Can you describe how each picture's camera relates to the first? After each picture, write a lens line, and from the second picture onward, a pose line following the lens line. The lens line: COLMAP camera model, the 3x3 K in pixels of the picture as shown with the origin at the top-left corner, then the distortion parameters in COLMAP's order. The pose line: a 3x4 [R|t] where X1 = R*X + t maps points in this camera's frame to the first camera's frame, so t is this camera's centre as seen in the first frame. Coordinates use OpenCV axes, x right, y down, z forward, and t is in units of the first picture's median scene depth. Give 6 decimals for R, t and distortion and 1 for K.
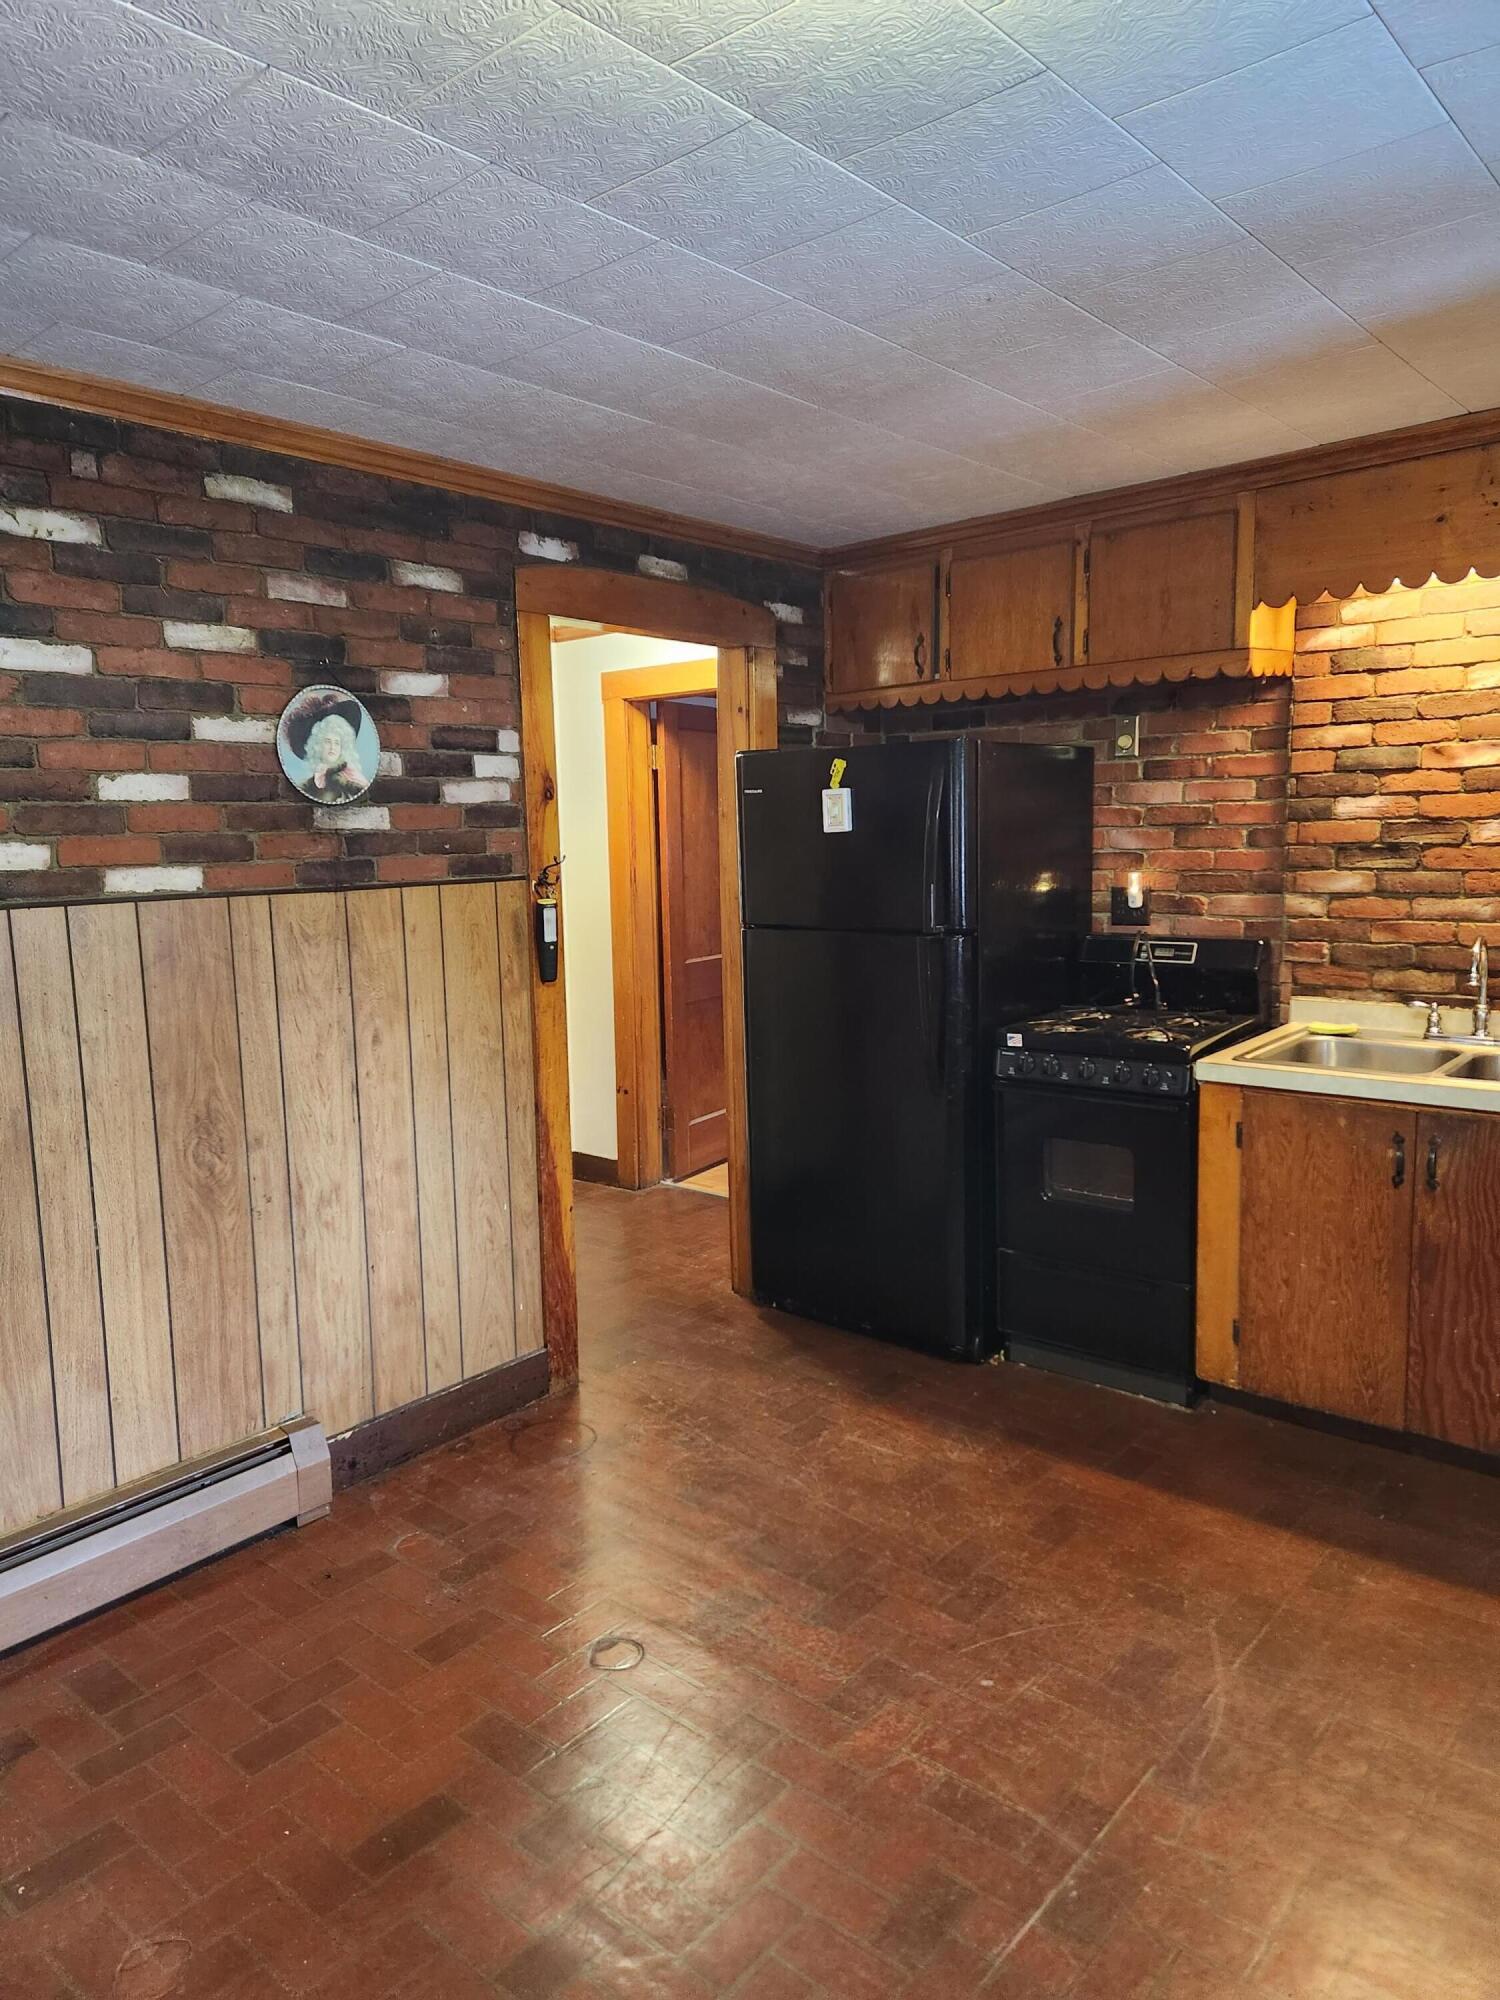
lens RADIAL K [[1321.6, 0, 760.7], [0, 1321.6, 1007.6], [0, 0, 1]] dist [0.111793, -0.103343]
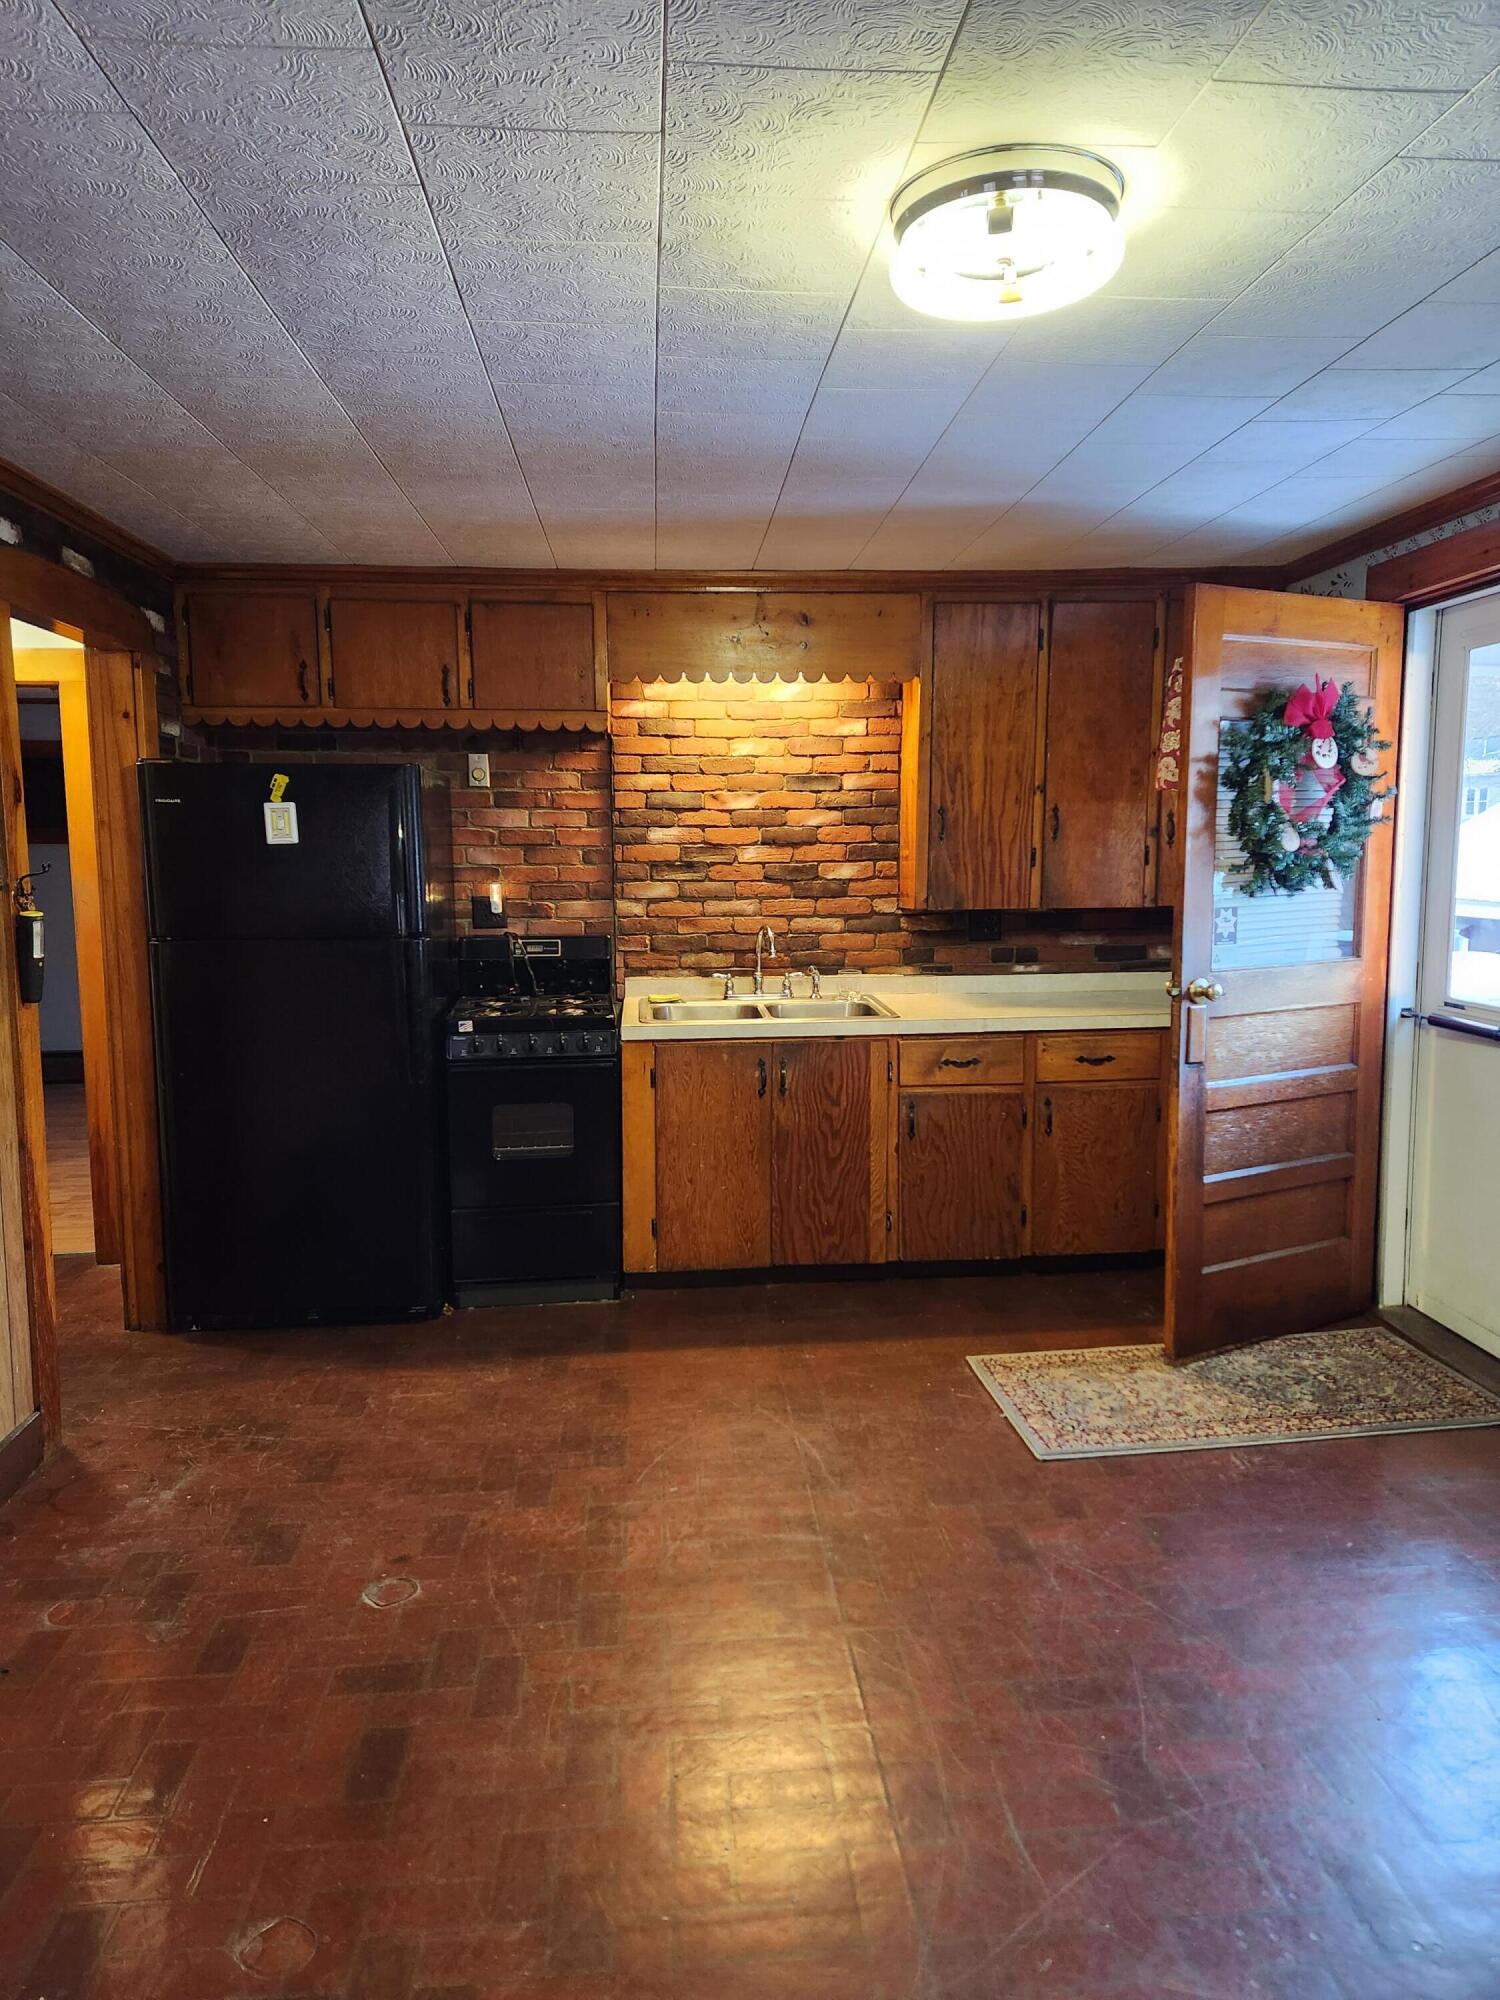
lens RADIAL K [[1321.6, 0, 760.7], [0, 1321.6, 1007.6], [0, 0, 1]] dist [0.111793, -0.103343]
pose [[0.697469, -0.071784, 0.713010, -0.458512], [0.087650, 0.996045, 0.014540, 0.014249], [-0.711234, 0.052354, 0.701003, -0.000459]]
